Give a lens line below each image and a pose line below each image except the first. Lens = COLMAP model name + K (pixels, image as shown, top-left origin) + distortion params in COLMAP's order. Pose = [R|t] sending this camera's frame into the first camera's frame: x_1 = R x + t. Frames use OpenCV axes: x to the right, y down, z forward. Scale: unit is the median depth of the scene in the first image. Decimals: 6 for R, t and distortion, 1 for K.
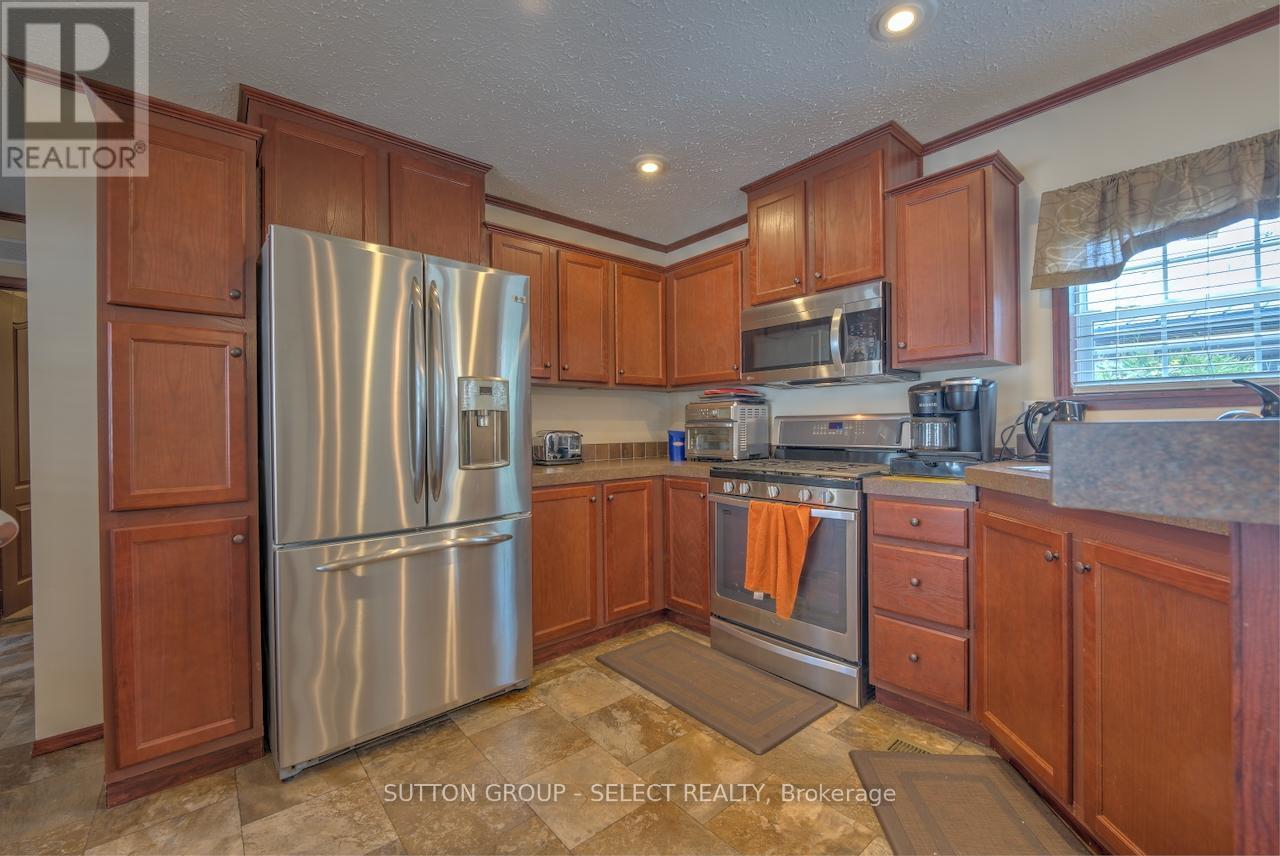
lens RADIAL K [[518.4, 0, 638.4], [0, 518.4, 428.3], [0, 0, 1]] dist [-0.003806, -0.003117]
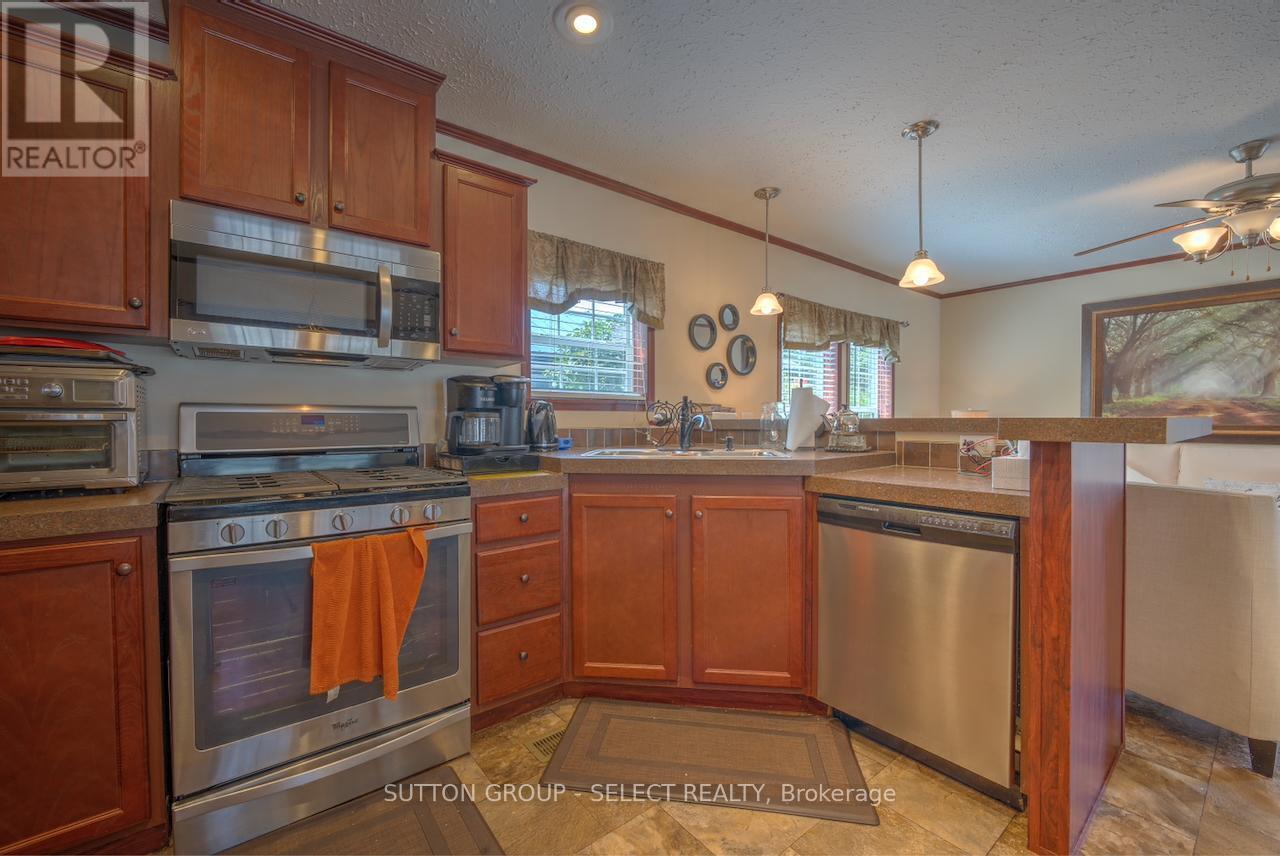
lens RADIAL K [[518.4, 0, 638.4], [0, 518.4, 428.3], [0, 0, 1]] dist [-0.003806, -0.003117]
pose [[0.045162, -0.004422, 0.998970, -0.434716], [0.002881, 0.999987, 0.004296, 0.006560], [-0.998976, 0.002684, 0.045174, 0.720729]]
